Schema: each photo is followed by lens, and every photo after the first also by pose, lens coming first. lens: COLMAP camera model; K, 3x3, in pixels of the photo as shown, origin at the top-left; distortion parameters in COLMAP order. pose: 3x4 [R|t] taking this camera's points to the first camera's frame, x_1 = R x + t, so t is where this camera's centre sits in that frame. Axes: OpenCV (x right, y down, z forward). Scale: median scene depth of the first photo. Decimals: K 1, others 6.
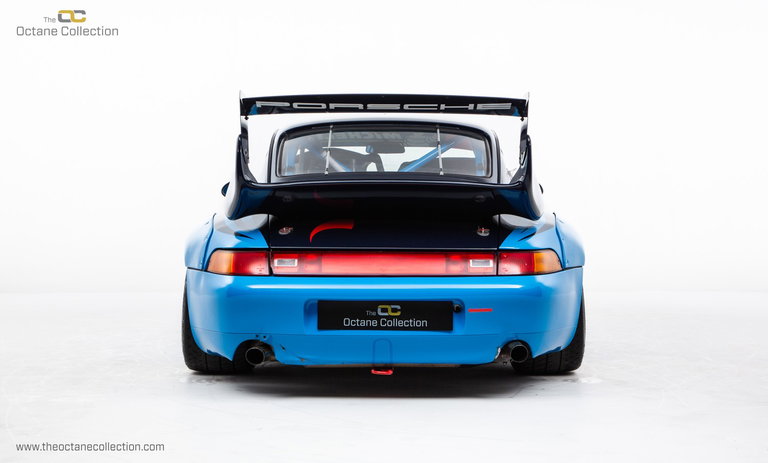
lens RADIAL K [[1288.4, 0, 384.0], [0, 1288.4, 231.5], [0, 0, 1]] dist [0.188345, 0.002421]
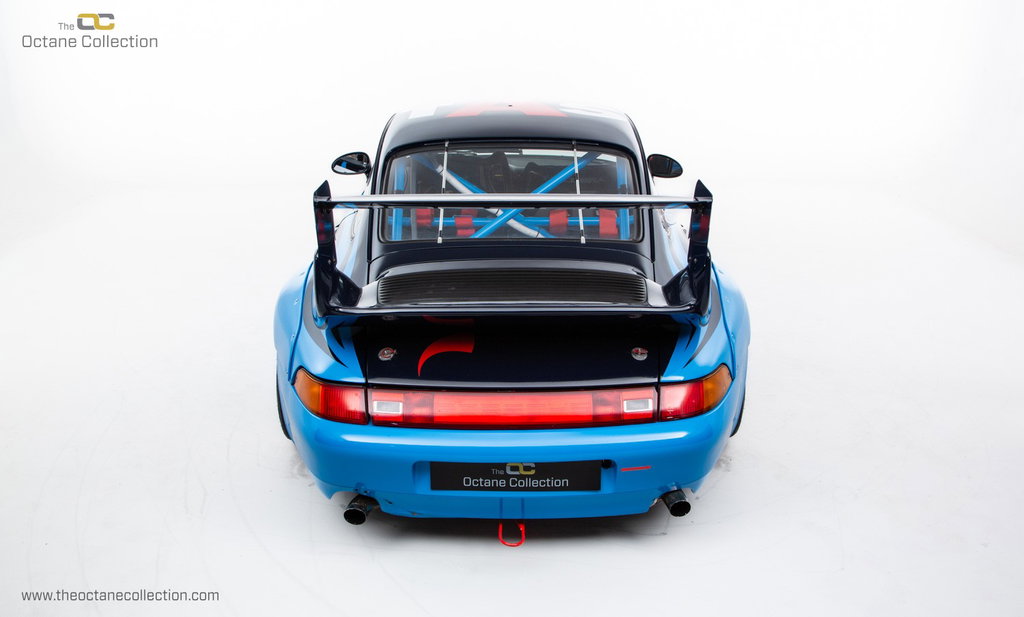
lens RADIAL K [[946.6, 0, 512.0], [0, 946.6, 308.5], [0, 0, 1]] dist [-0.004885, 0.004159]
pose [[0.999944, -0.007417, 0.007501, -0.004850], [0.004799, 0.953109, 0.302588, -0.205660], [-0.009394, -0.302535, 0.953092, 0.473563]]
